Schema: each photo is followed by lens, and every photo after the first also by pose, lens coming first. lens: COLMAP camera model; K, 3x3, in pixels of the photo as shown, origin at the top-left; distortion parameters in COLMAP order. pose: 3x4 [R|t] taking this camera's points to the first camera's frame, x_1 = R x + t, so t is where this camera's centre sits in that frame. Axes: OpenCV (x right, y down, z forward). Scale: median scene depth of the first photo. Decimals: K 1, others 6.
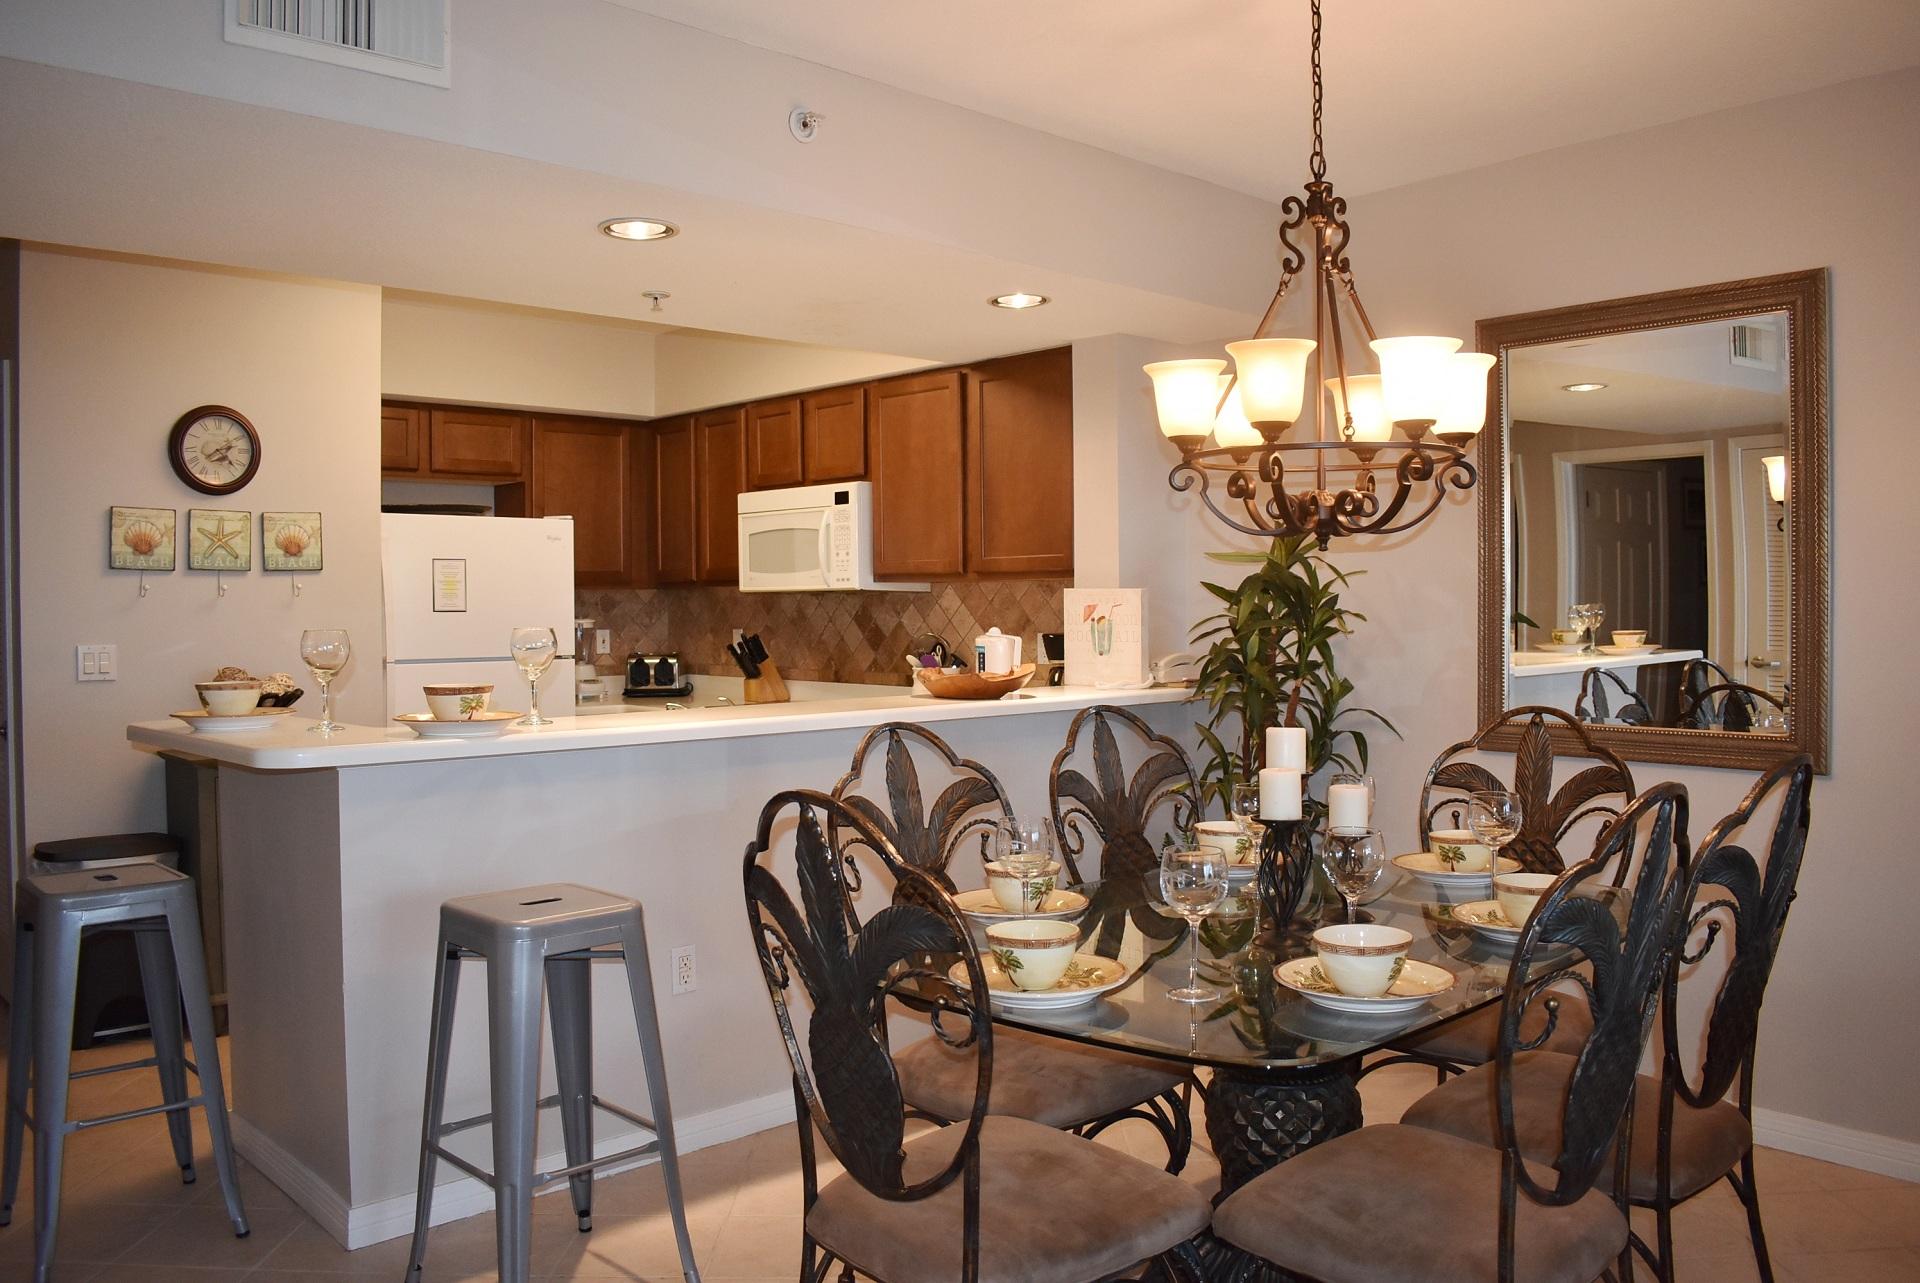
lens RADIAL K [[1499.3, 0, 949.5], [0, 1499.3, 646.2], [0, 0, 1]] dist [-0.089200, 0.008622]
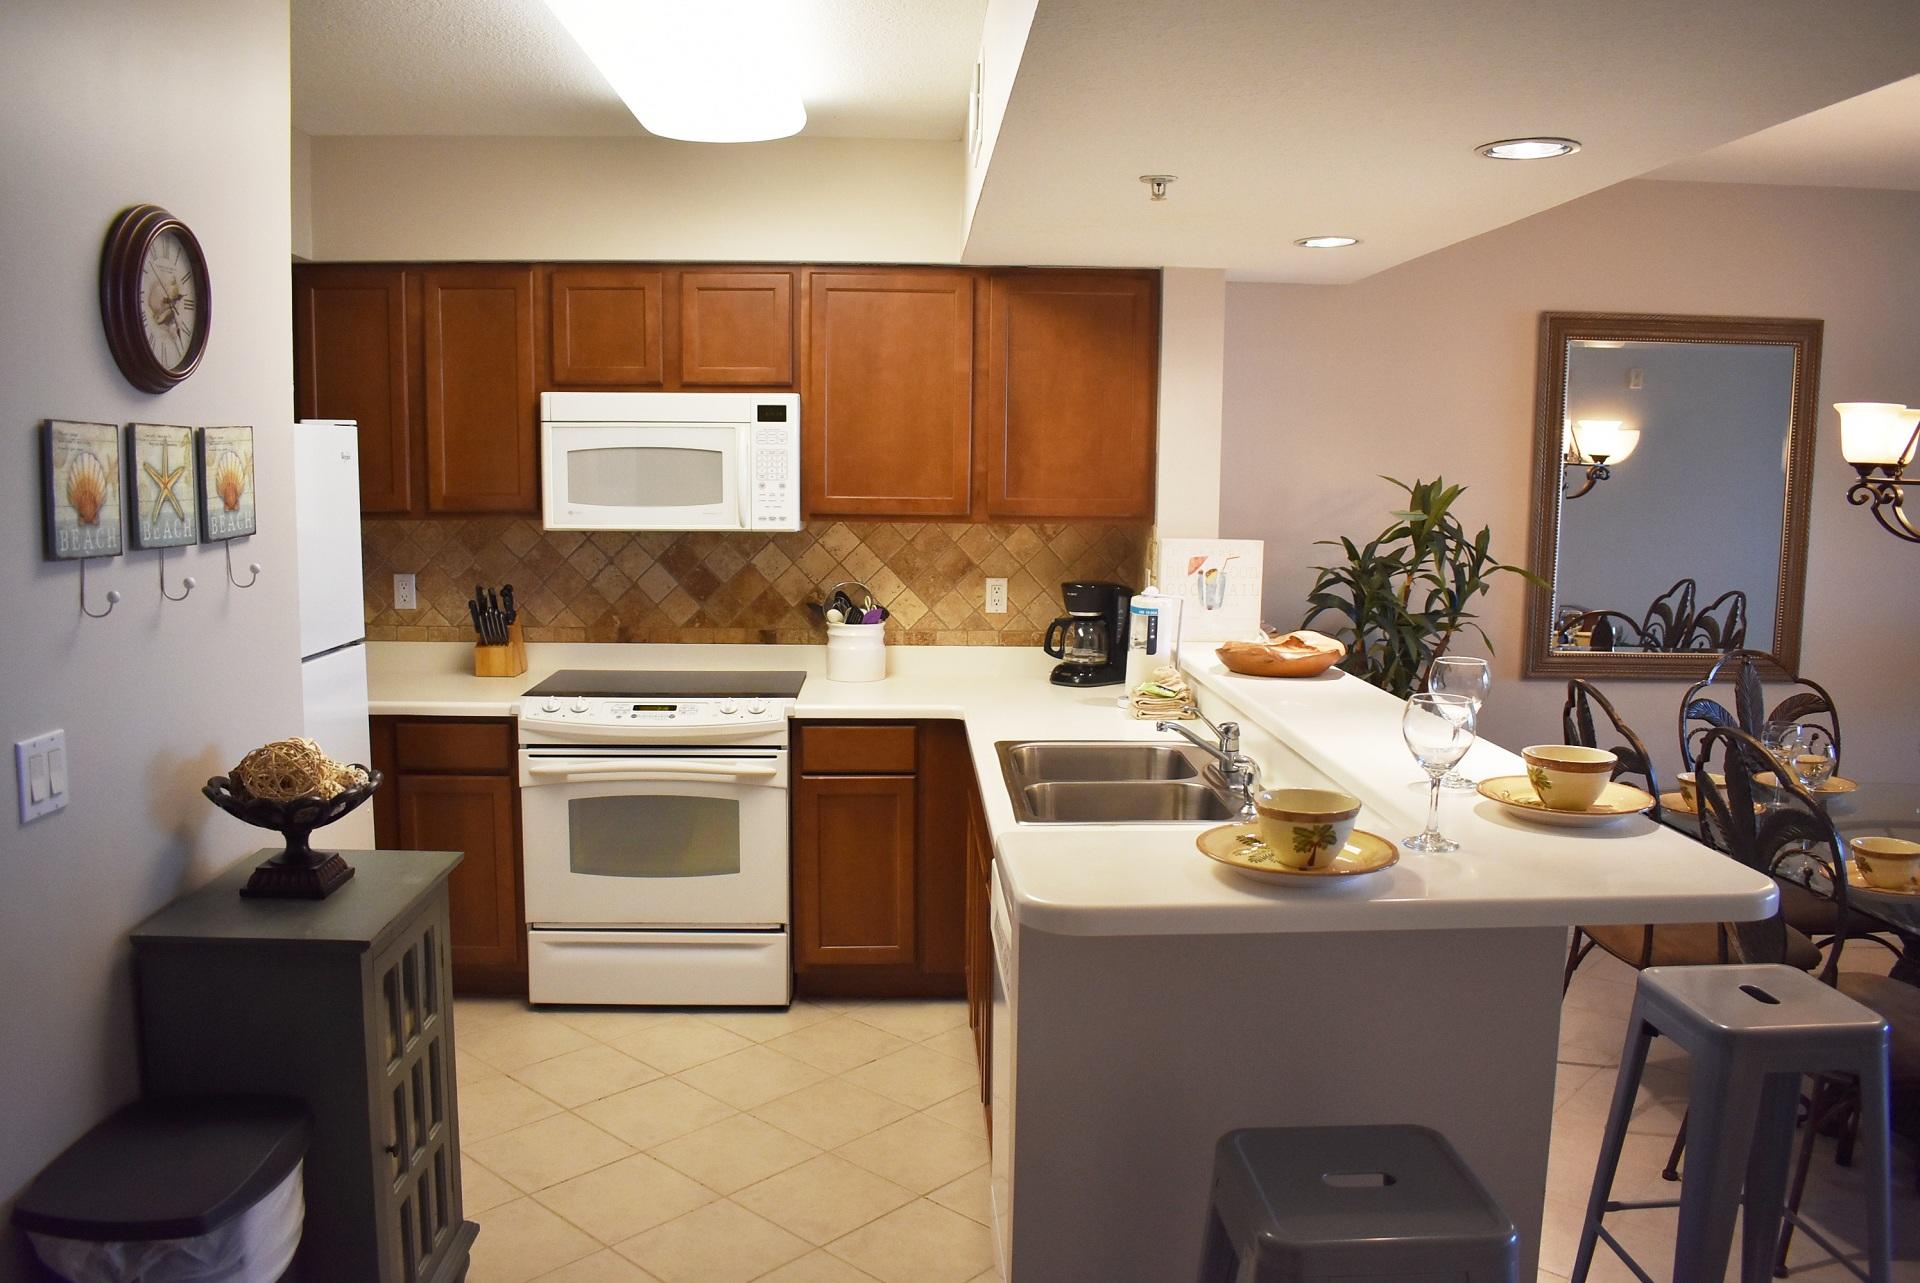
lens RADIAL K [[1499.3, 0, 957.0], [0, 1499.3, 634.5], [0, 0, 1]] dist [-0.089200, 0.008622]
pose [[0.659066, -0.076384, 0.748196, -1.037602], [0.005621, 0.995302, 0.096660, -0.102805], [-0.752064, -0.059500, 0.656399, 0.714440]]
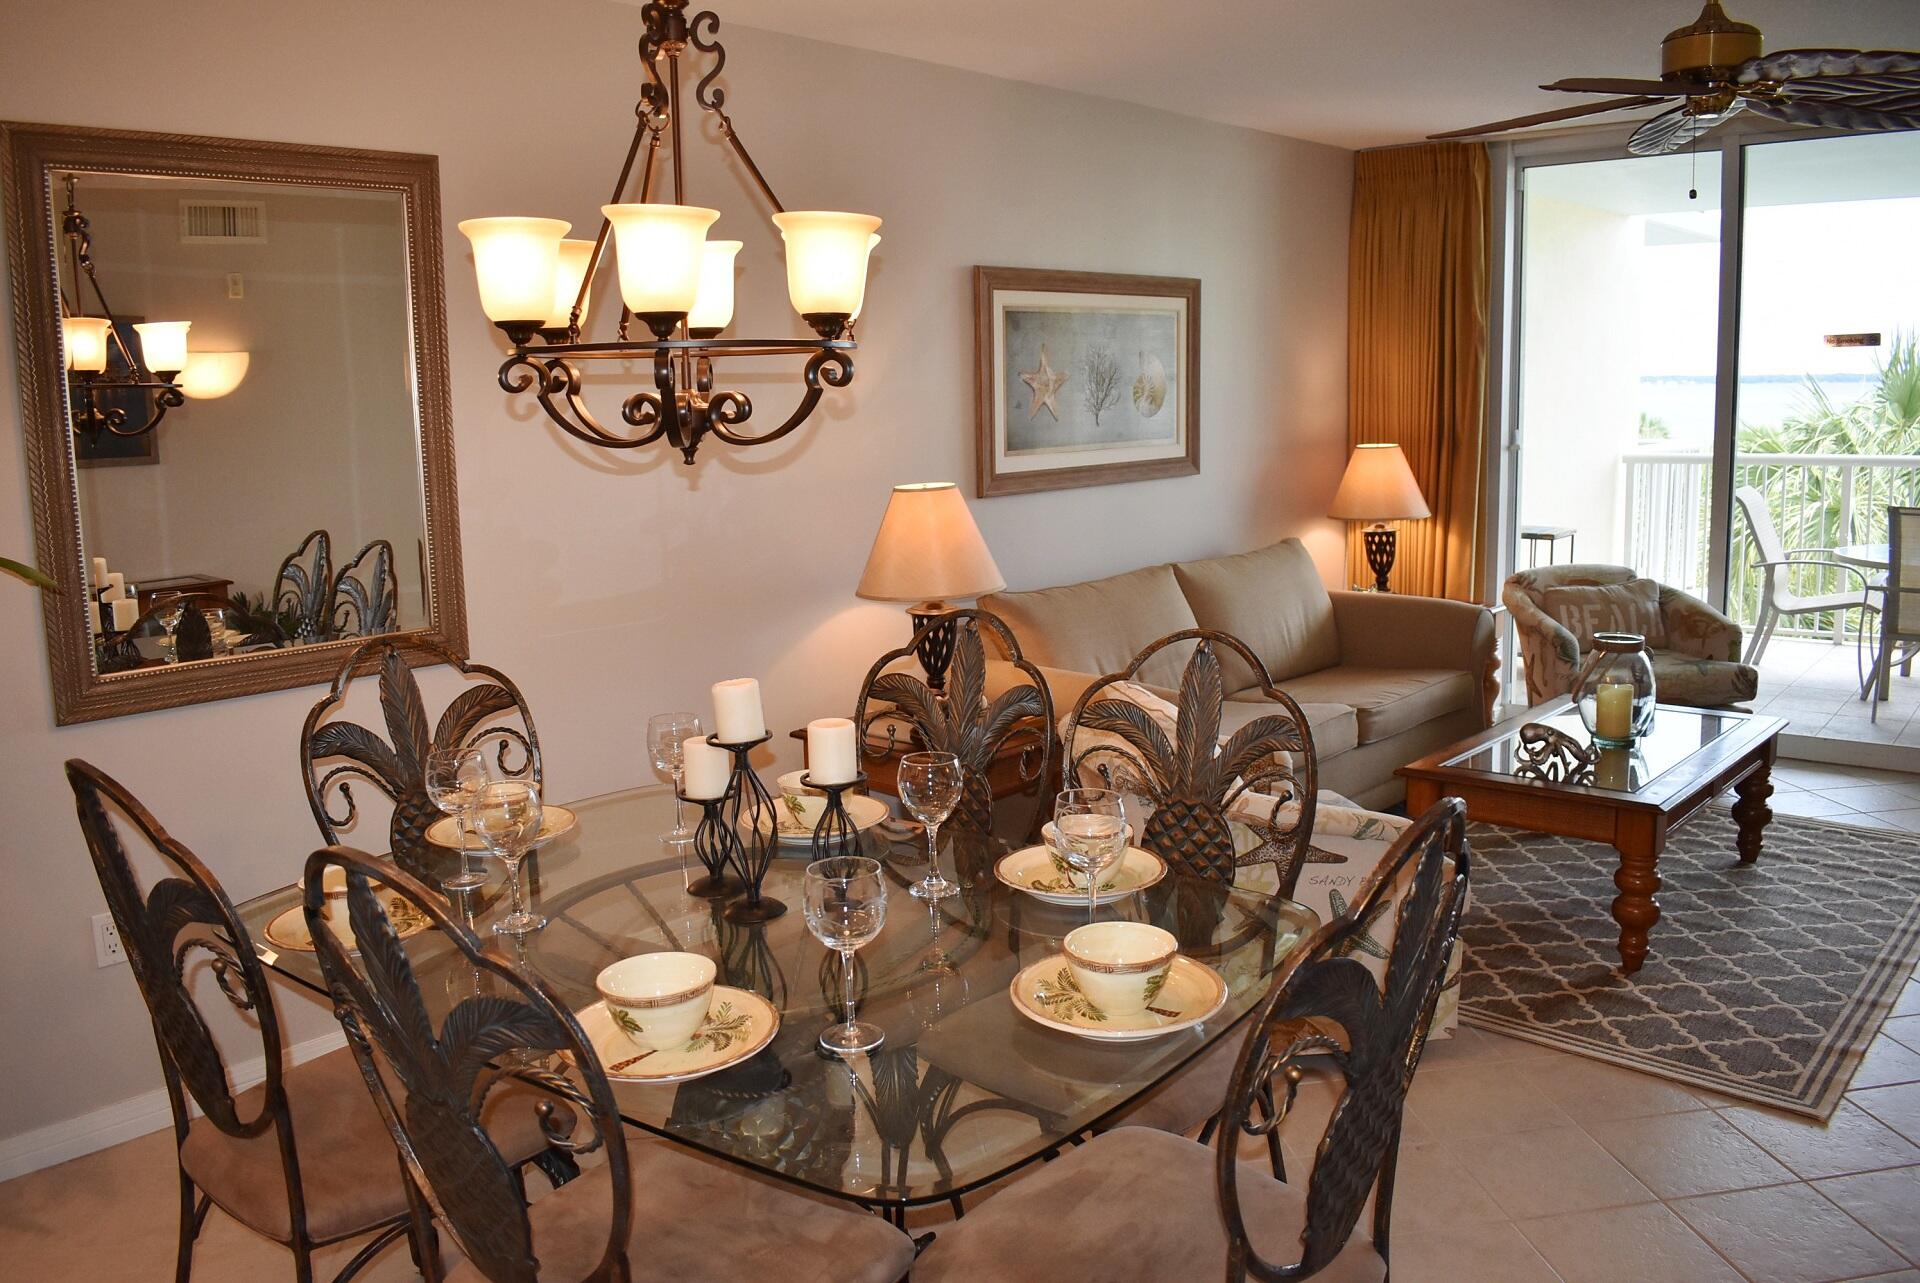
lens RADIAL K [[1499.3, 0, 962.9], [0, 1499.3, 636.0], [0, 0, 1]] dist [-0.089200, 0.008622]
pose [[-0.132153, -0.150956, 0.979667, -0.495483], [0.052817, 0.985859, 0.159035, -0.080010], [-0.989821, 0.072760, -0.122311, 0.811294]]
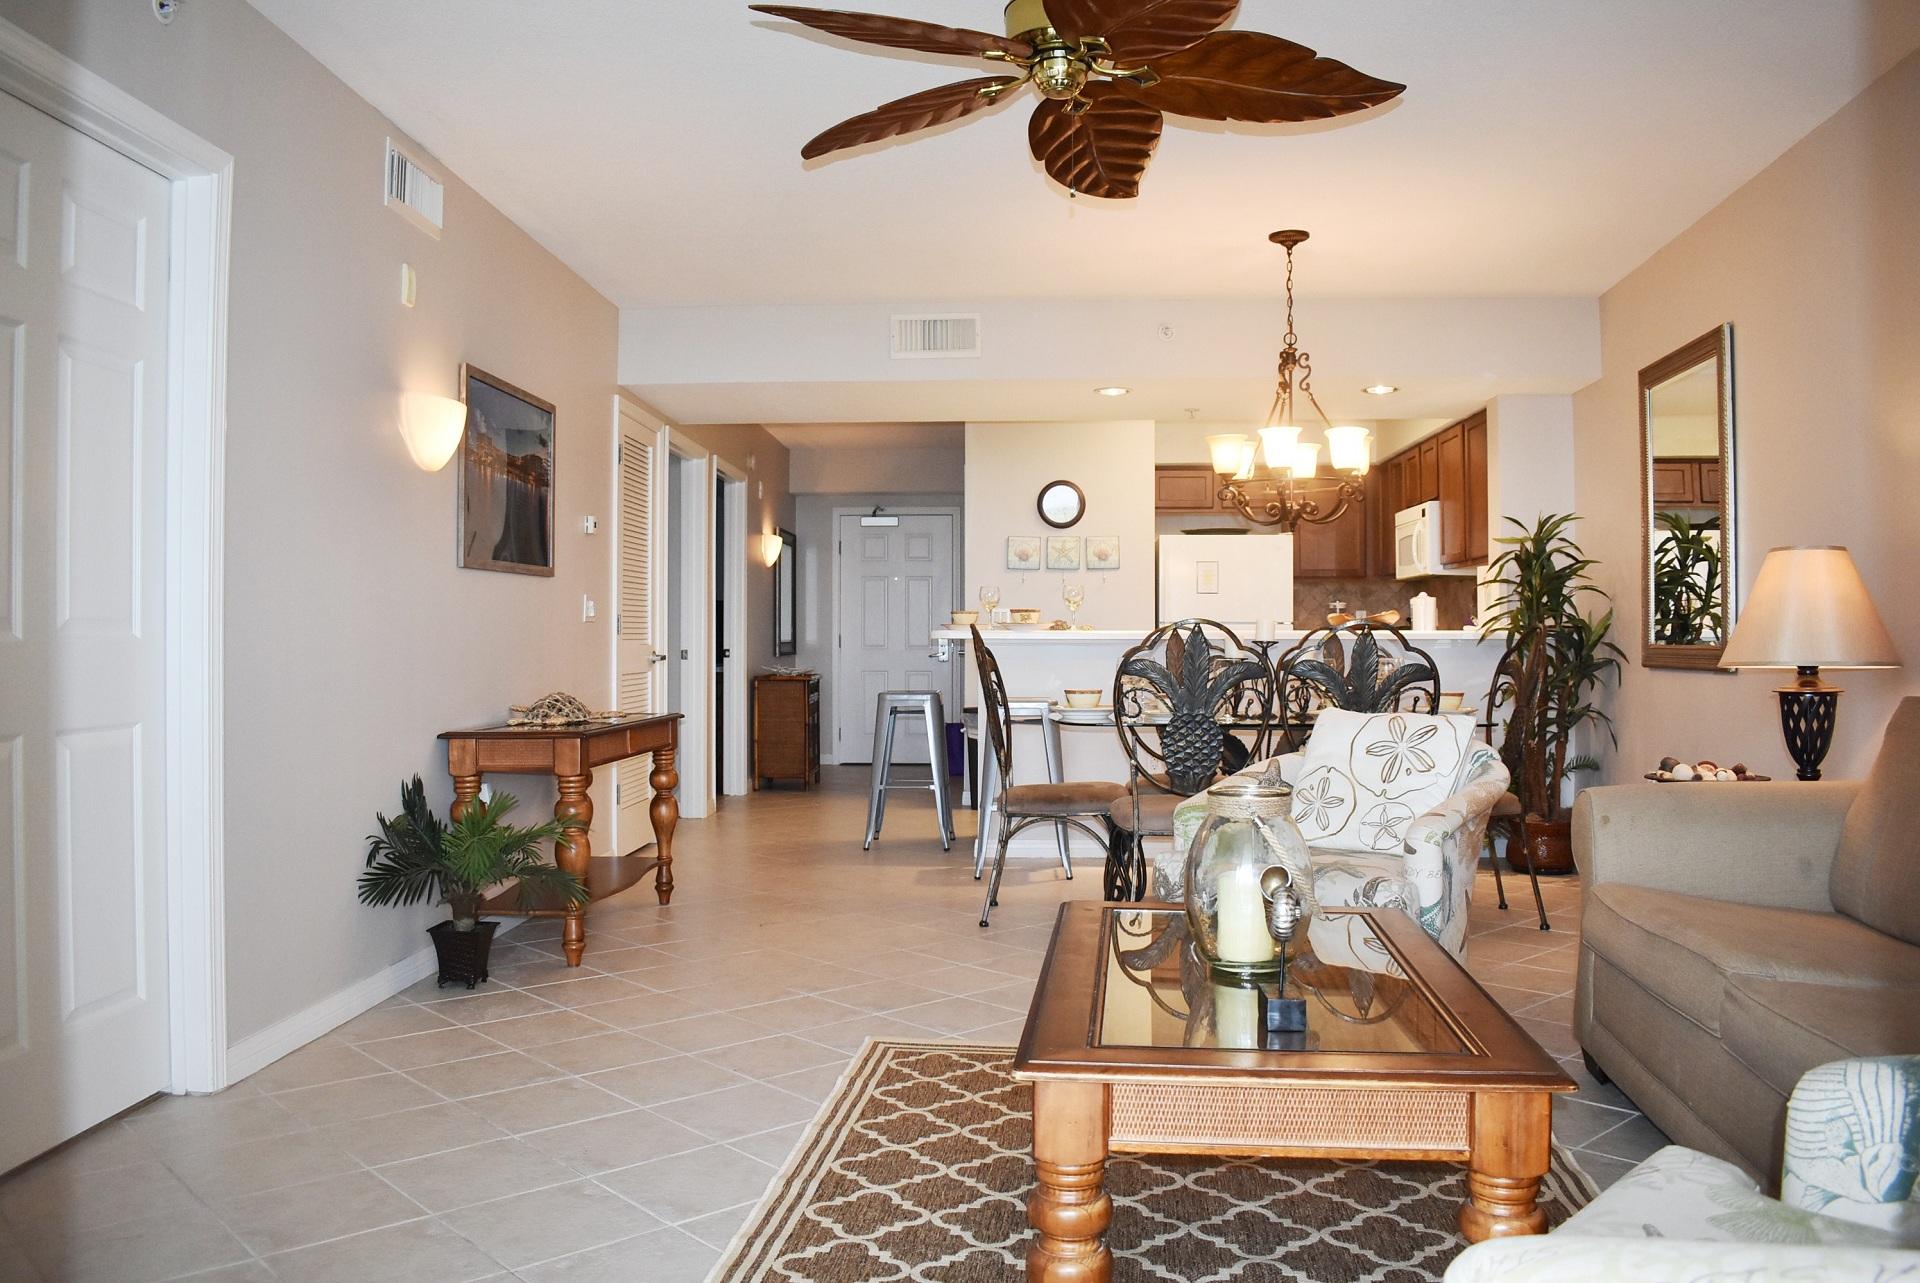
lens RADIAL K [[1499.3, 0, 962.9], [0, 1499.3, 639.8], [0, 0, 1]] dist [-0.089200, 0.008622]
pose [[0.685695, 0.006572, -0.727860, 1.189459], [-0.024955, 0.999584, -0.014484, 0.102128], [0.727462, 0.028095, 0.685573, -0.580759]]
